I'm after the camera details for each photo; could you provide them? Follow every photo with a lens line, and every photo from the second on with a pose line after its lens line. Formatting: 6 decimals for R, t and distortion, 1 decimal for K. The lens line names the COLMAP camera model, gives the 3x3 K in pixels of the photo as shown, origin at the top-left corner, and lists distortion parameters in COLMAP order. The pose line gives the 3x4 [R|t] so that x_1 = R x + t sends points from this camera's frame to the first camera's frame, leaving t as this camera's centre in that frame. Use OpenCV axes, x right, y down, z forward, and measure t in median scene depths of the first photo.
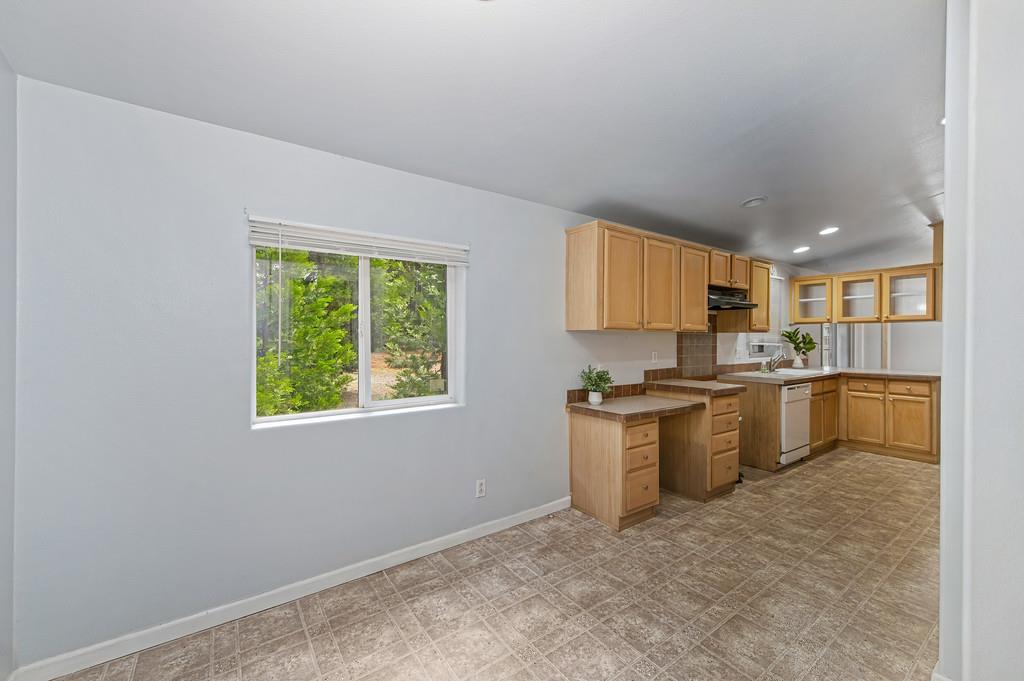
lens RADIAL K [[410.2, 0, 509.1], [0, 410.2, 338.3], [0, 0, 1]] dist [0.008016, -0.002165]
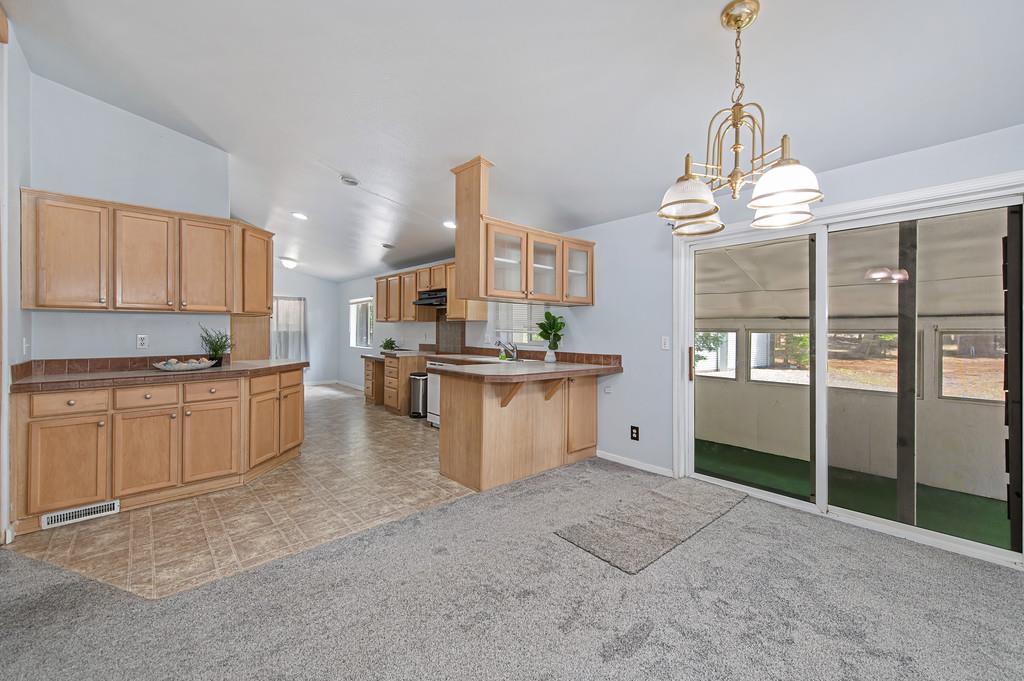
lens RADIAL K [[410.2, 0, 509.2], [0, 410.2, 332.6], [0, 0, 1]] dist [0.008016, -0.002165]
pose [[0.101709, 0.005116, -0.994801, 1.683566], [-0.008093, 0.999958, 0.004315, 0.027418], [0.994781, 0.007612, 0.101746, 1.096933]]
